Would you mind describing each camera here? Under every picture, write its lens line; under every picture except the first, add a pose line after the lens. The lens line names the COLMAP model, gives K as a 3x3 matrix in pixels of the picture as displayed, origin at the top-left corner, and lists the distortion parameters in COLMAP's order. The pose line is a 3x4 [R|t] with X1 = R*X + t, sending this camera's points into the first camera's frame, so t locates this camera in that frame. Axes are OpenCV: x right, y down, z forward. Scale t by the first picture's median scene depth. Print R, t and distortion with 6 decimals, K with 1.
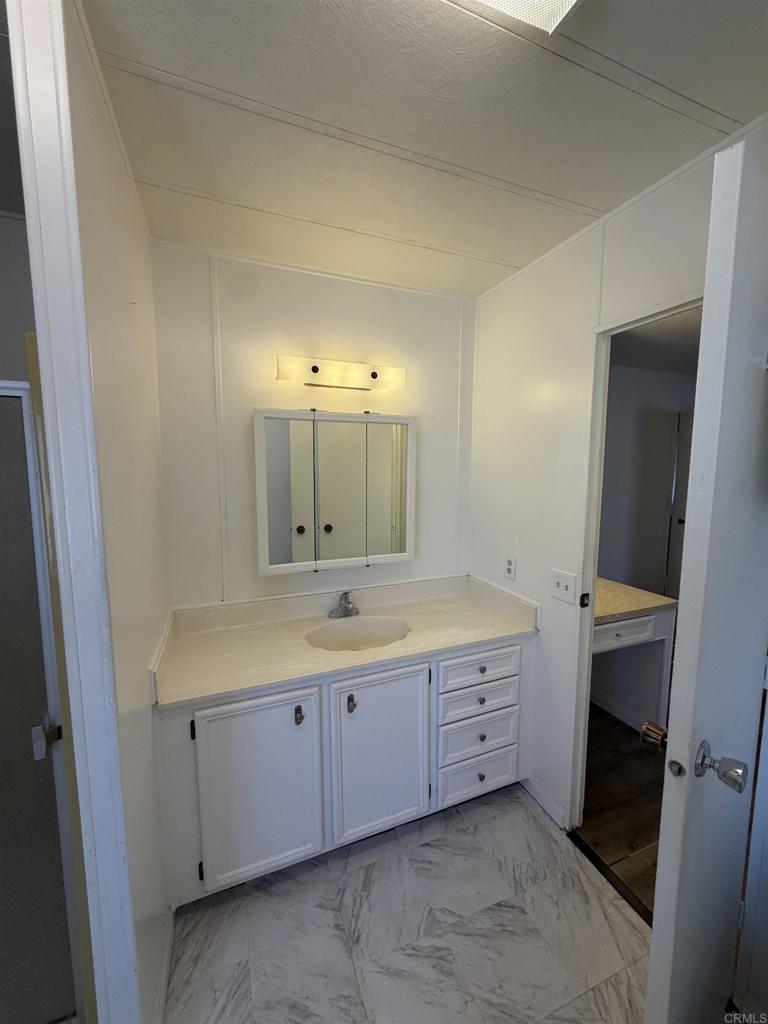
lens RADIAL K [[409.8, 0, 386.9], [0, 409.8, 510.5], [0, 0, 1]] dist [-0.003548, 0.000569]
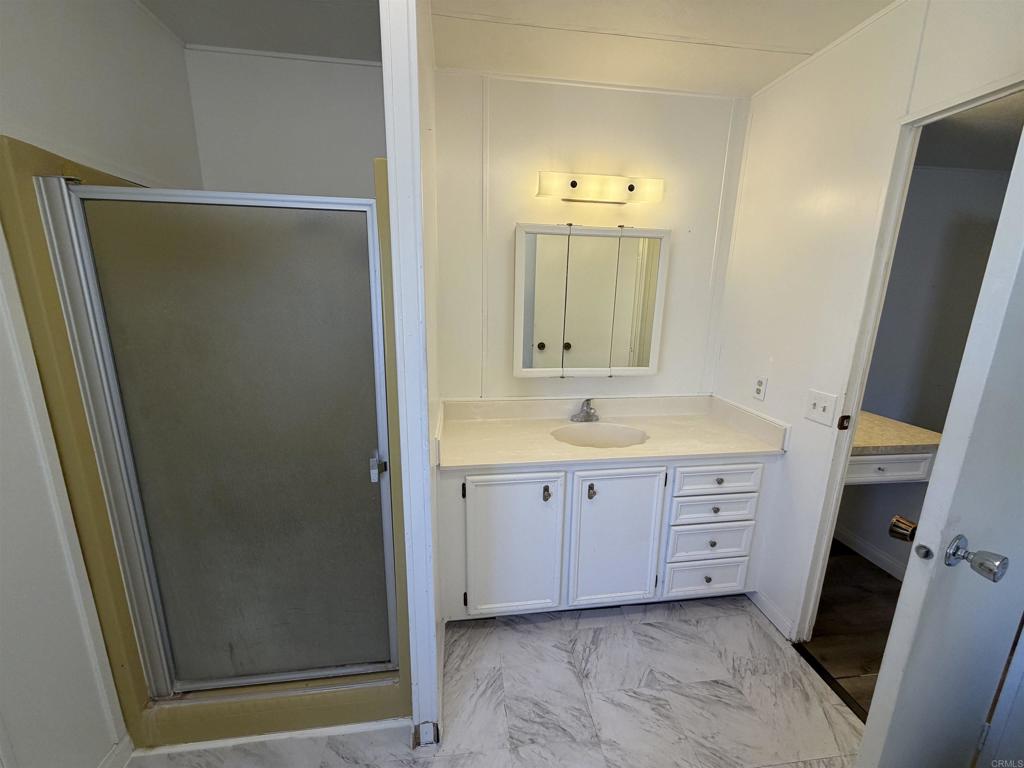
lens RADIAL K [[409.8, 0, 510.9], [0, 409.8, 384.5], [0, 0, 1]] dist [-0.003548, 0.000569]
pose [[0.967355, 0.070775, -0.243340, -0.047668], [-0.042932, 0.992099, 0.117885, 0.053748], [0.249761, -0.103590, 0.962751, -0.113388]]
